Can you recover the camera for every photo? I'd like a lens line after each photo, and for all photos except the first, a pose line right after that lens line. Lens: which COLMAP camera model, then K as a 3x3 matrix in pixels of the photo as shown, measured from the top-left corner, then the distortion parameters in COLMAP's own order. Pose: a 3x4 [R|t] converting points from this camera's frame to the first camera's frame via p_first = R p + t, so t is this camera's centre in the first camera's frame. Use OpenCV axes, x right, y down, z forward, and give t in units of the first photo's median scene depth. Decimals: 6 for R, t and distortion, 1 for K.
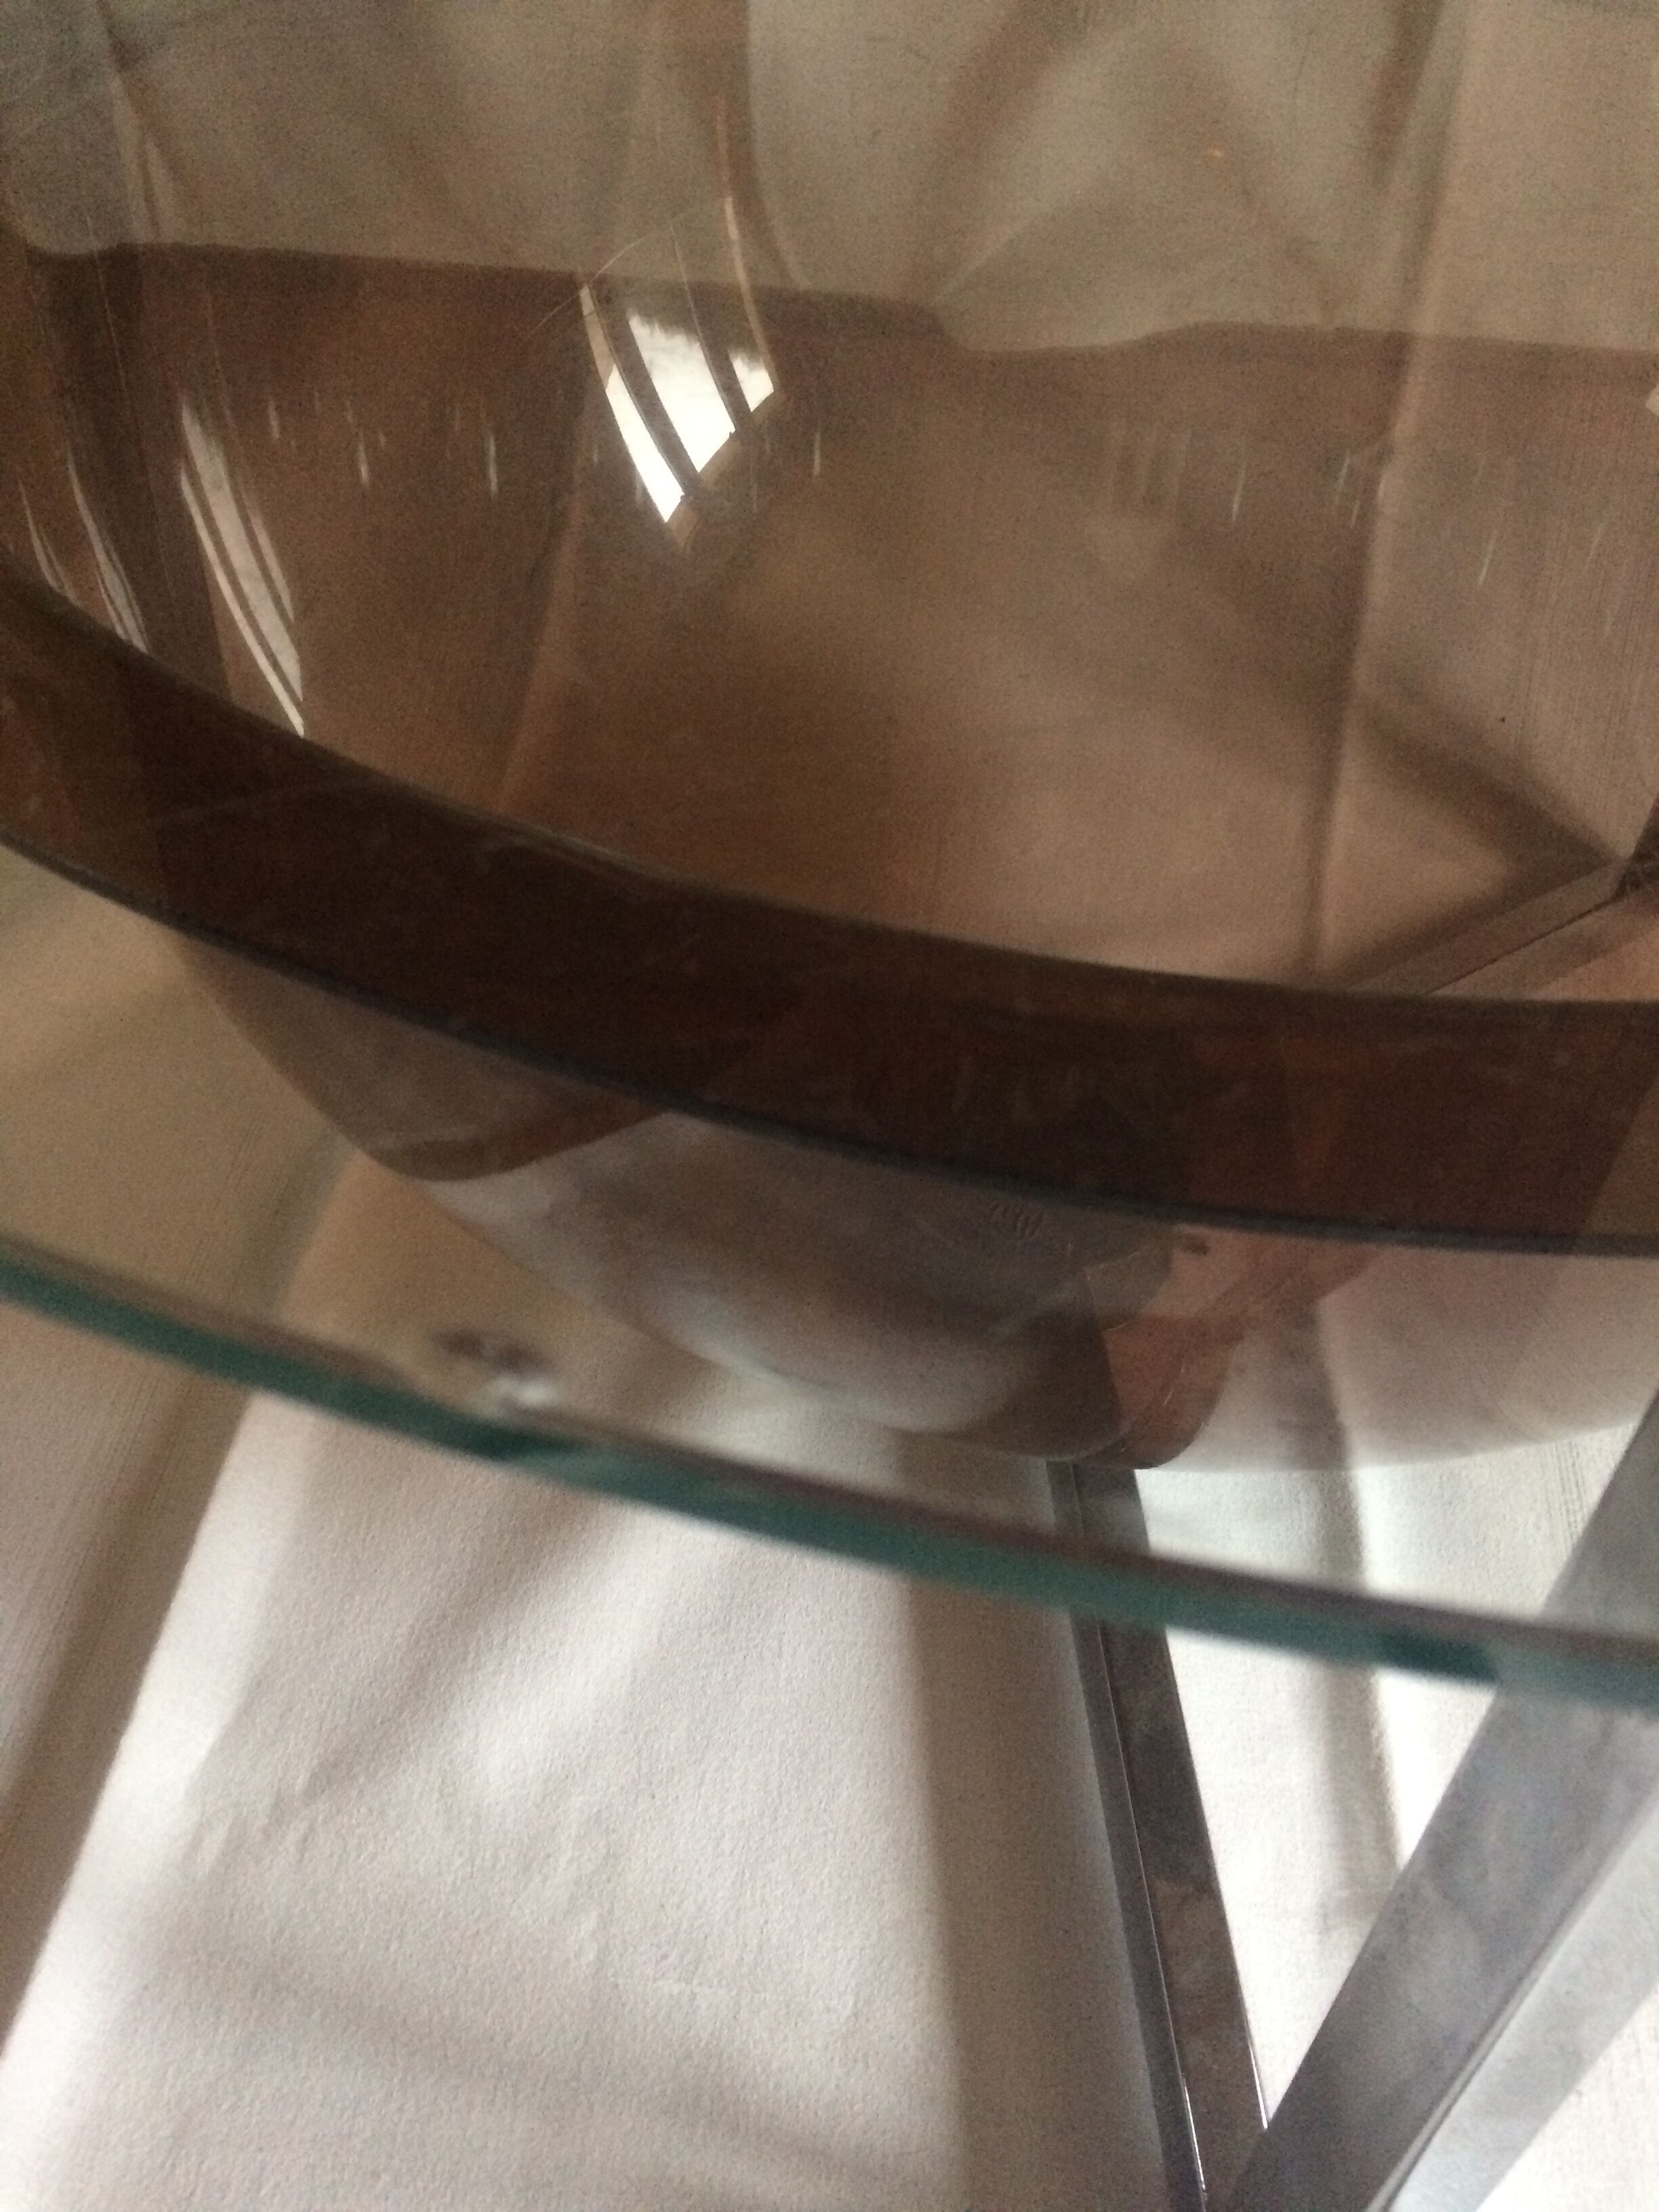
lens RADIAL K [[1772.8, 0, 829.5], [0, 1772.8, 1106.0], [0, 0, 1]] dist [0.074216, -0.098111]
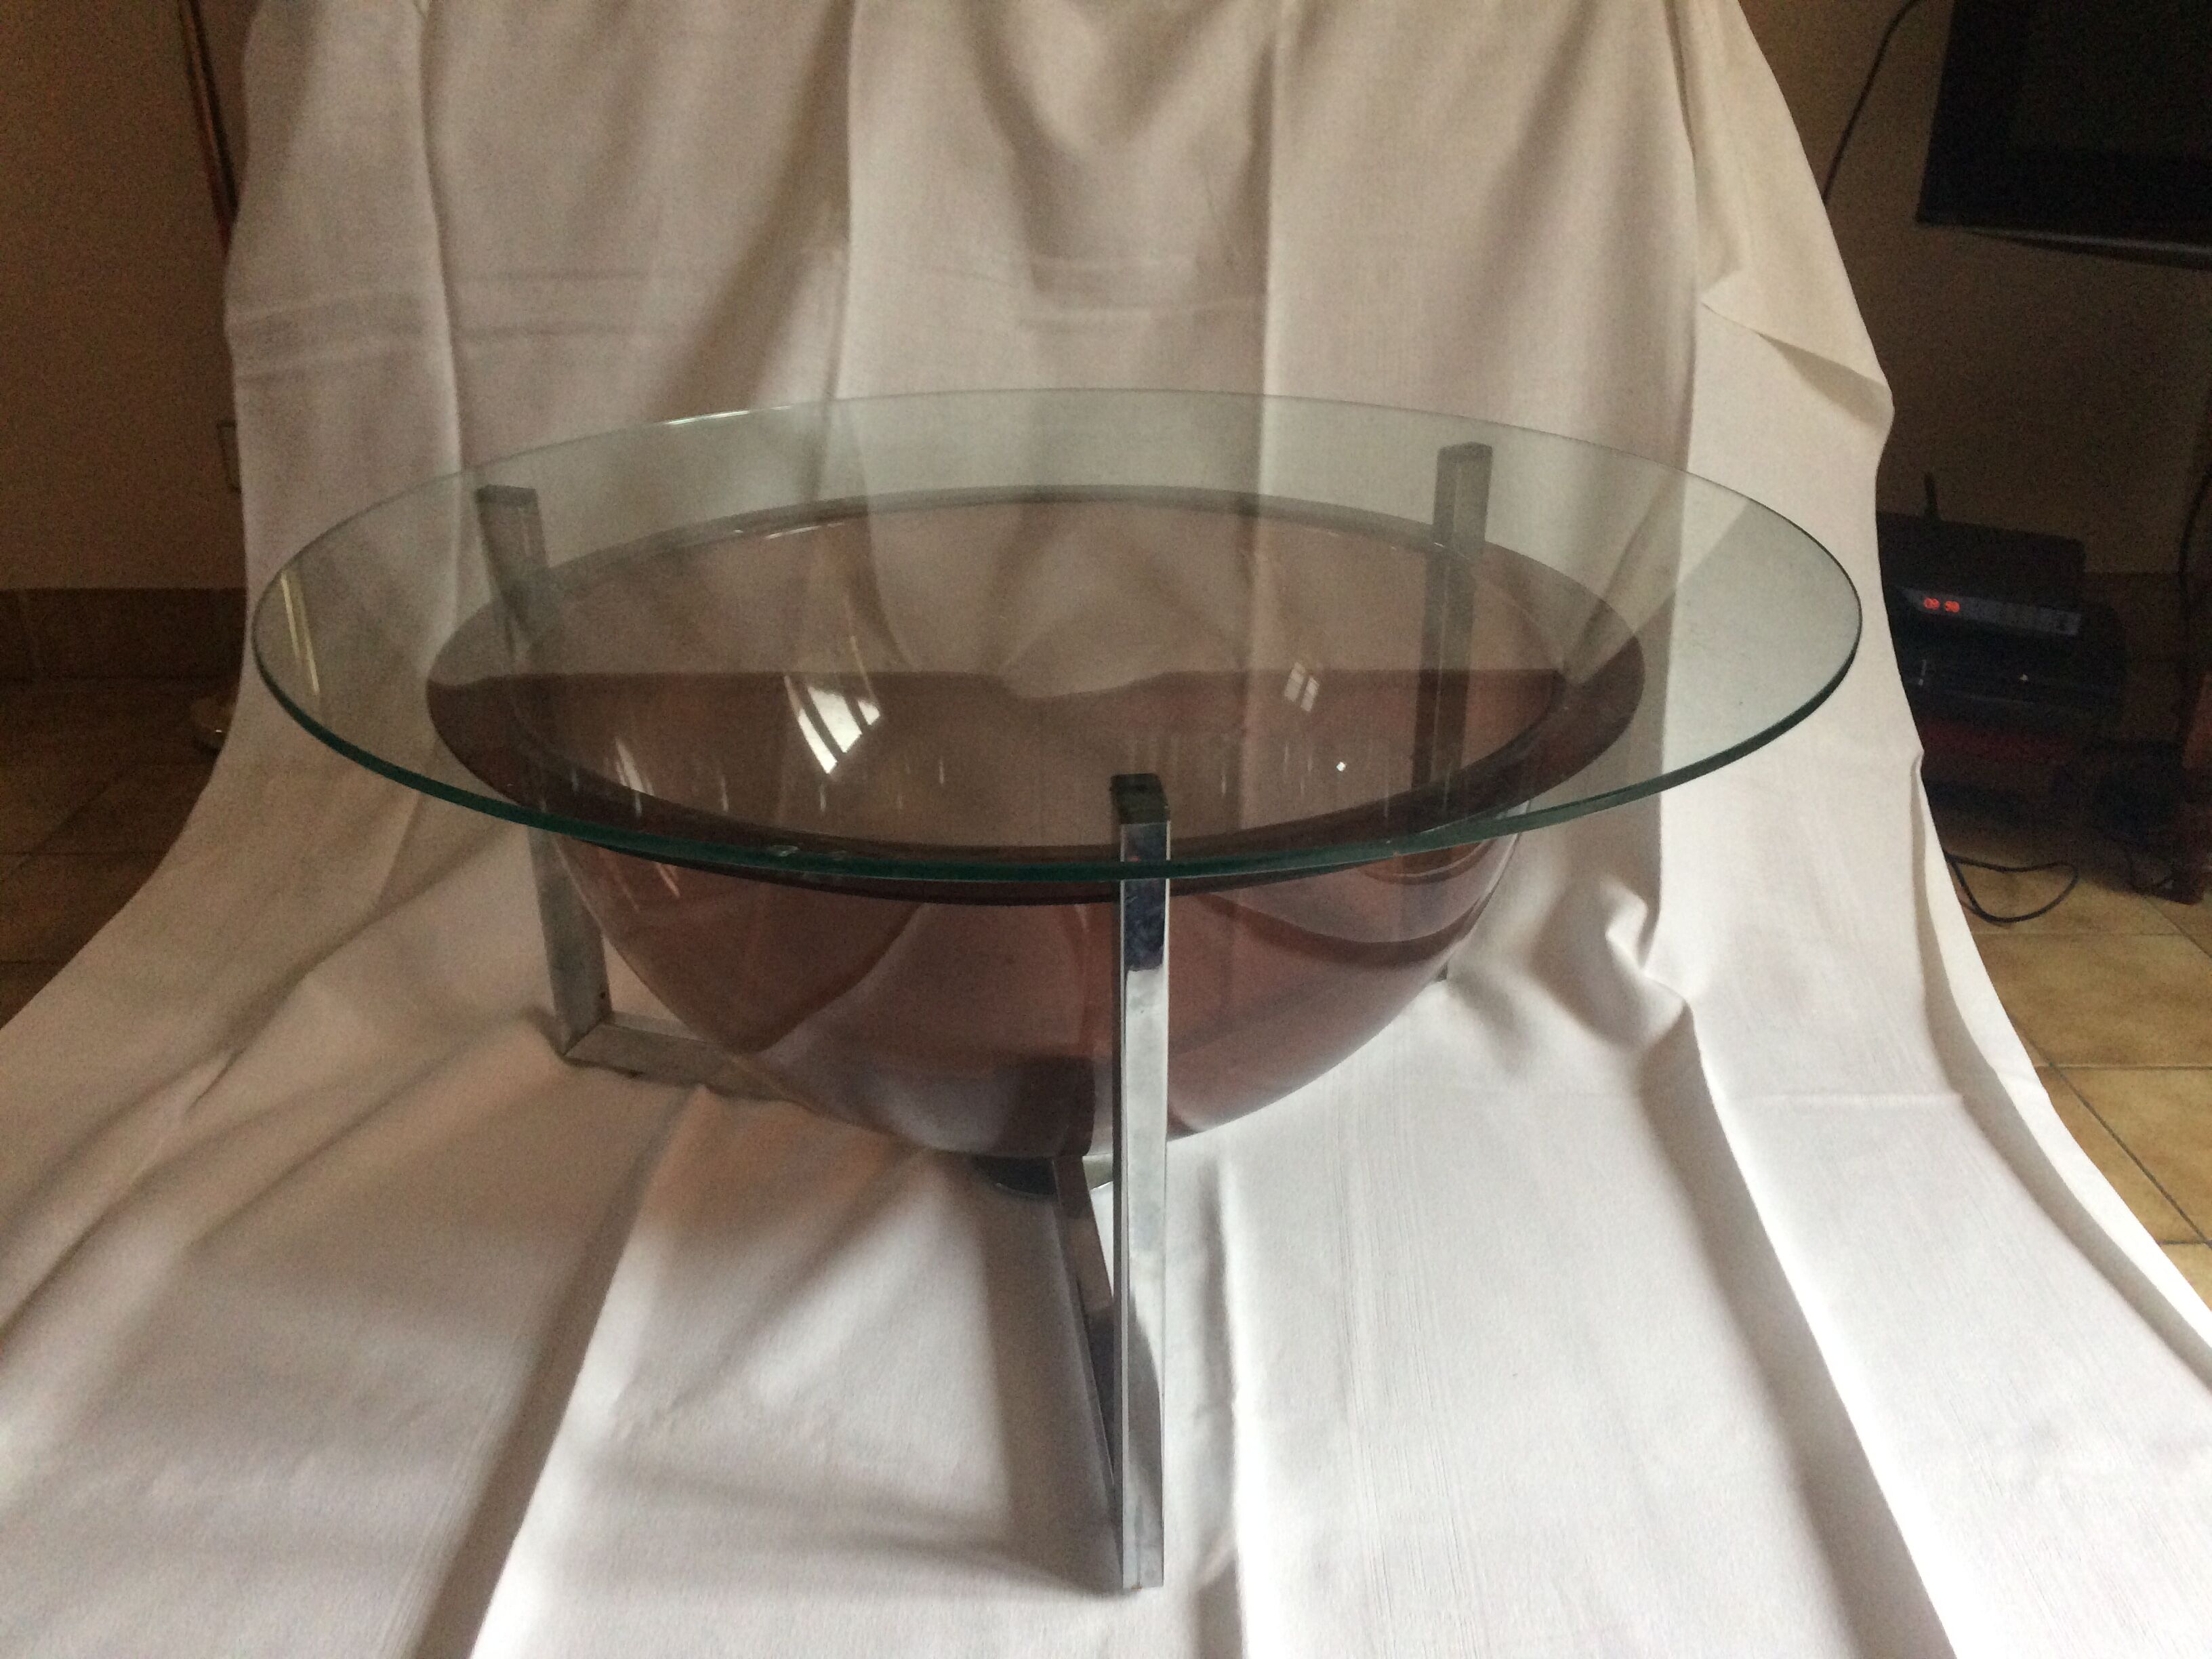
lens RADIAL K [[1772.8, 0, 1074.0], [0, 1772.8, 947.9], [0, 0, 1]] dist [0.074216, -0.098111]
pose [[0.996549, -0.077696, 0.029212, 0.117181], [0.082689, 0.959969, -0.267622, 0.447224], [-0.007249, 0.269114, 0.963081, -0.952729]]
